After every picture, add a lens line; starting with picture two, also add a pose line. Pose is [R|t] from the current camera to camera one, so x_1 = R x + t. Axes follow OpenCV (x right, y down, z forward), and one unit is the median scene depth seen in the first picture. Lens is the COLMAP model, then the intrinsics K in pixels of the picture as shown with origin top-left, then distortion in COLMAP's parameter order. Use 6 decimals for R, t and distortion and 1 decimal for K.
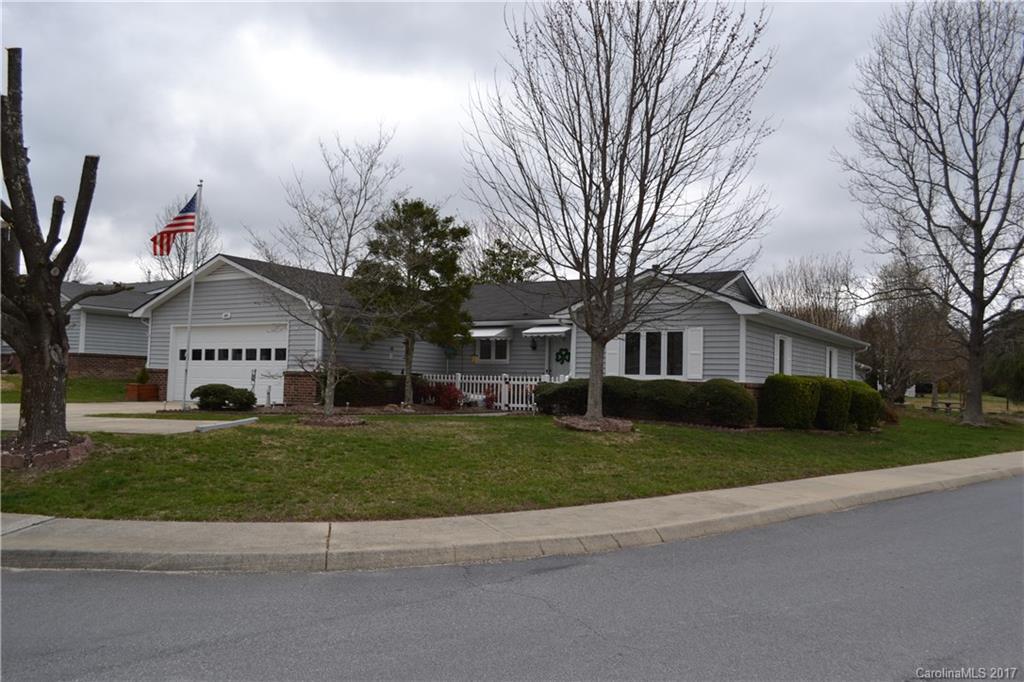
lens RADIAL K [[811.2, 0, 512.5], [0, 811.2, 342.4], [0, 0, 1]] dist [-0.013198, 0.001476]
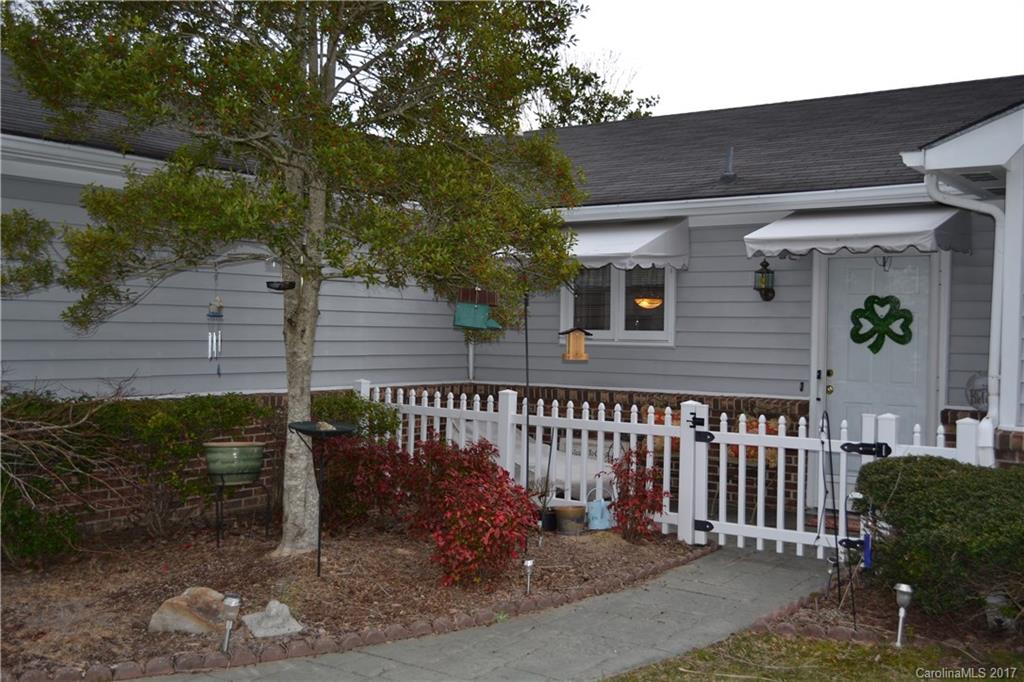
lens RADIAL K [[1062.9, 0, 511.4], [0, 1062.9, 340.2], [0, 0, 1]] dist [-0.005169, 0.000000]
pose [[0.998540, -0.008370, -0.053368, -0.048270], [0.012023, 0.997579, 0.068494, -0.003946], [0.052666, -0.069035, 0.996223, 0.665773]]
